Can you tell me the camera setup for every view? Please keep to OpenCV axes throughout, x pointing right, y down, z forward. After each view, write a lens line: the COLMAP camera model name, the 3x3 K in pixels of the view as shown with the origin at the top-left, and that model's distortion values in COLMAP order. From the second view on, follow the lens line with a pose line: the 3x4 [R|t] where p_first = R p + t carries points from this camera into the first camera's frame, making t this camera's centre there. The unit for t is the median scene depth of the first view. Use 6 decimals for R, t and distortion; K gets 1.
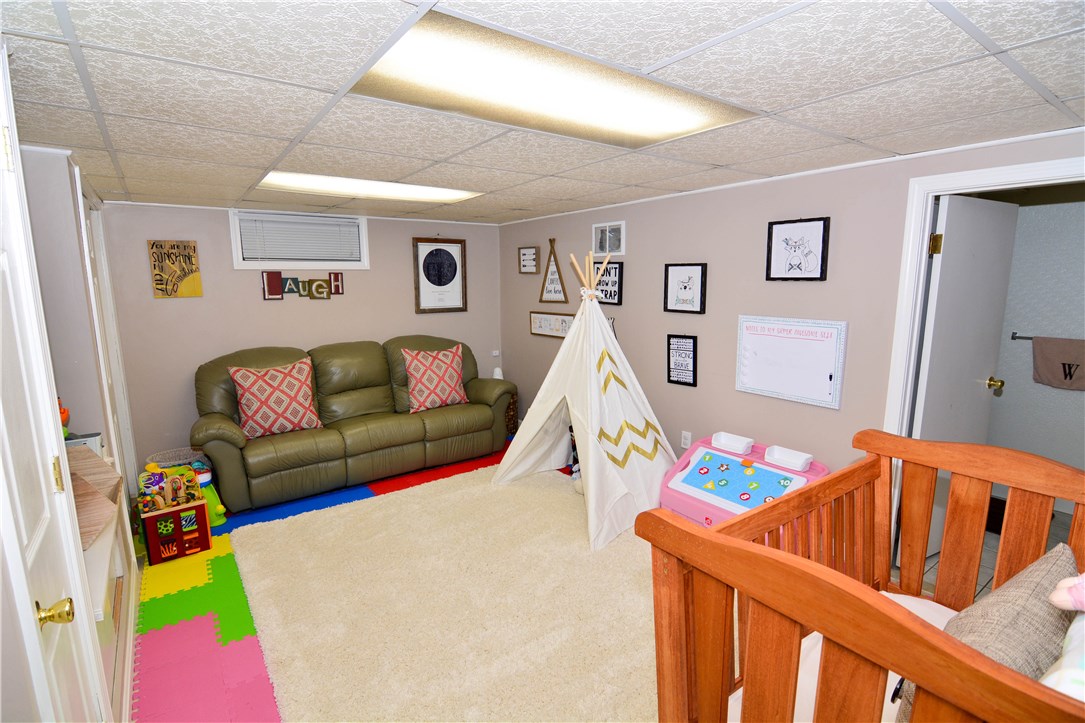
lens RADIAL K [[519.4, 0, 541.2], [0, 519.4, 362.9], [0, 0, 1]] dist [-0.008495, -0.001163]
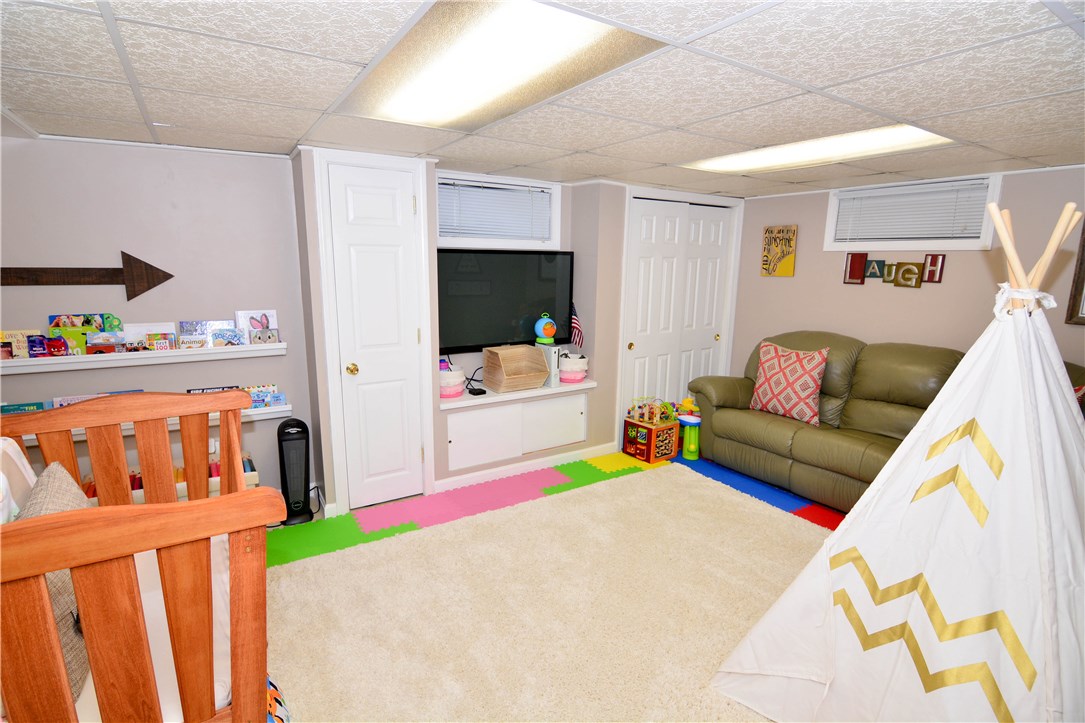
lens RADIAL K [[519.4, 0, 541.2], [0, 519.4, 368.1], [0, 0, 1]] dist [-0.008495, -0.001163]
pose [[-0.050746, 0.210579, -0.976259, 0.474925], [-0.168348, 0.961727, 0.216195, -0.089444], [0.984421, 0.175322, -0.013353, 0.526167]]
